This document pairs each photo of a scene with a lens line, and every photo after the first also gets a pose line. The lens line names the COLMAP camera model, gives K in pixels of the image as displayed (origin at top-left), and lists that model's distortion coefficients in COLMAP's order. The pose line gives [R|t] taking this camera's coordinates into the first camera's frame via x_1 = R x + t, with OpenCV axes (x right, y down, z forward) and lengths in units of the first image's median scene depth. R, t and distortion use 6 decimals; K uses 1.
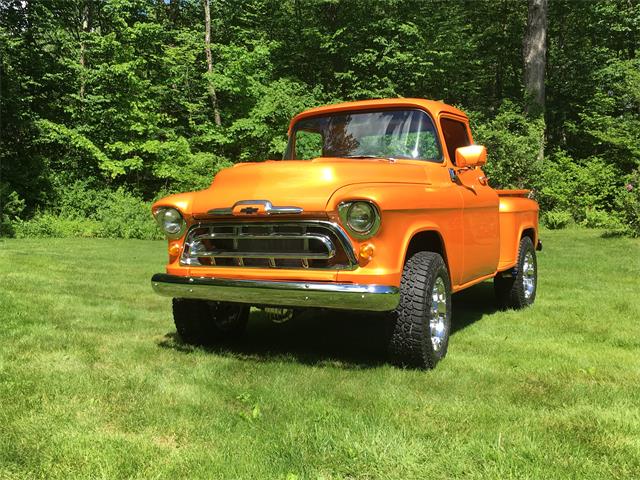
lens RADIAL K [[640.0, 0, 315.6], [0, 640.0, 235.9], [0, 0, 1]] dist [0.036979, 0.000000]
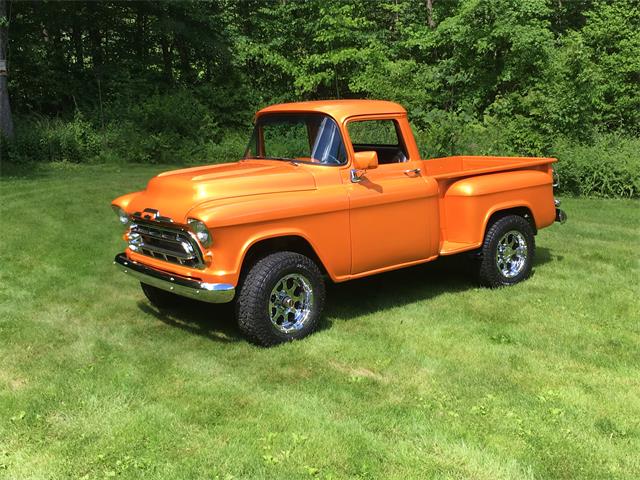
lens RADIAL K [[748.8, 0, 315.1], [0, 748.8, 242.7], [0, 0, 1]] dist [0.001463, 0.000000]
pose [[0.925419, 0.048077, -0.375883, 0.350789], [0.007721, 0.989321, 0.145548, -0.092543], [0.378867, -0.137595, 0.915165, -0.130283]]
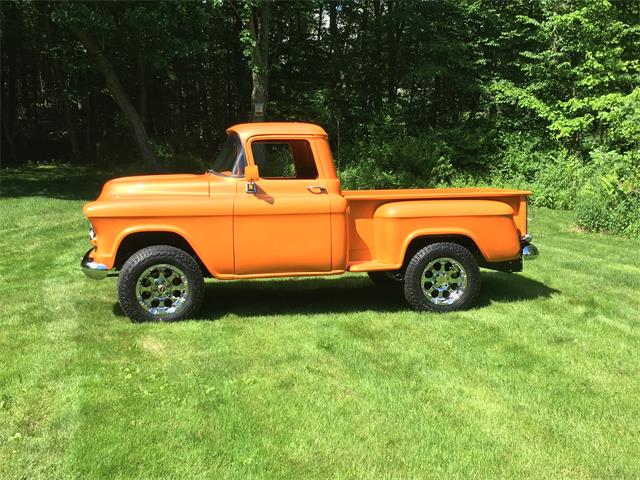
lens RADIAL K [[748.8, 0, 325.4], [0, 748.8, 246.0], [0, 0, 1]] dist [0.001463, 0.000000]
pose [[0.663773, 0.096319, -0.741707, 0.763962], [-0.039753, 0.994815, 0.093612, -0.067580], [0.746877, -0.032652, 0.664160, 0.071802]]
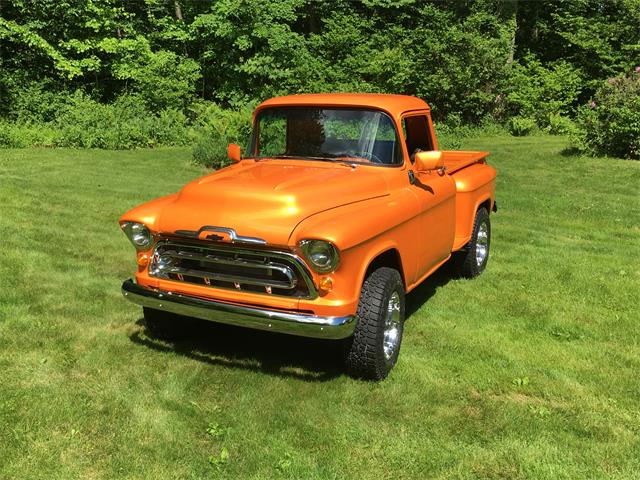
lens RADIAL K [[640.0, 0, 314.2], [0, 640.0, 234.2], [0, 0, 1]] dist [0.036979, 0.000000]
pose [[0.998777, 0.000263, 0.049450, 0.002953], [-0.009056, 0.984048, 0.177674, -0.101545], [-0.048615, -0.177904, 0.982846, -0.014611]]
